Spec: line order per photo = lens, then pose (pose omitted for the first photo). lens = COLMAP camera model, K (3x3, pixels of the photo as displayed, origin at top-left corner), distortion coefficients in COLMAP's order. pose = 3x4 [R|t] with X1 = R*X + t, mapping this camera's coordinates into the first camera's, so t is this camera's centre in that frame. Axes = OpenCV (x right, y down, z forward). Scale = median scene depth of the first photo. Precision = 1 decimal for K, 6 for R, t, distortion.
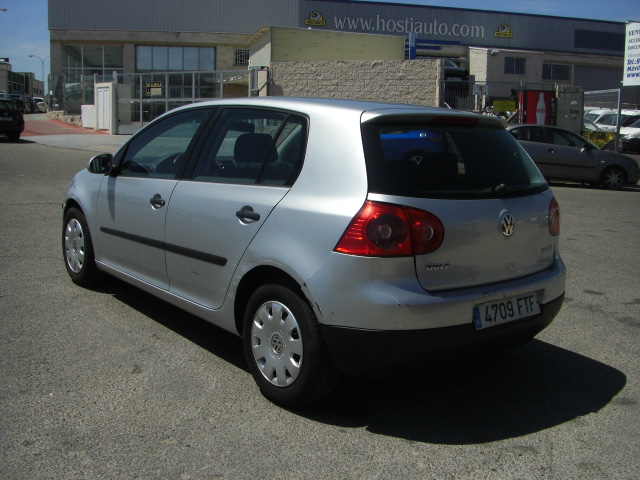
lens RADIAL K [[722.1, 0, 316.6], [0, 722.1, 237.5], [0, 0, 1]] dist [-0.178124, 0.096018]
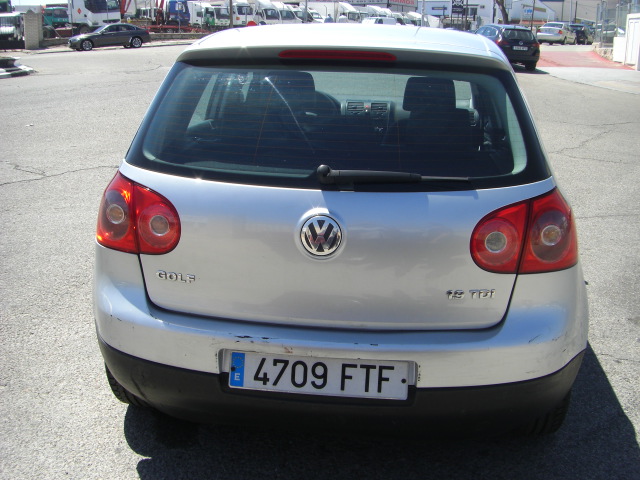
lens RADIAL K [[722.1, 0, 316.6], [0, 722.1, 237.5], [0, 0, 1]] dist [-0.178124, 0.096018]
pose [[0.696574, 0.180709, -0.694355, 0.661125], [-0.113852, 0.983340, 0.141702, -0.098082], [0.708394, -0.019652, 0.705543, 0.566905]]
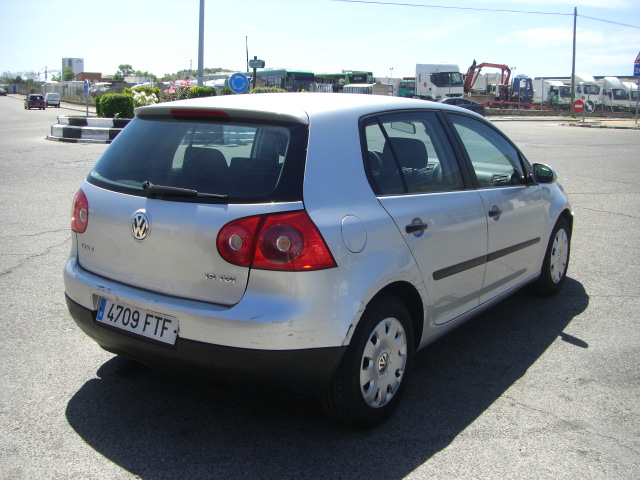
lens RADIAL K [[722.1, 0, 316.6], [0, 722.1, 237.5], [0, 0, 1]] dist [-0.178124, 0.096018]
pose [[0.265778, 0.157567, -0.951070, 1.165908], [-0.176325, 0.977856, 0.112730, -0.142990], [0.947772, 0.137736, 0.287676, 0.931851]]
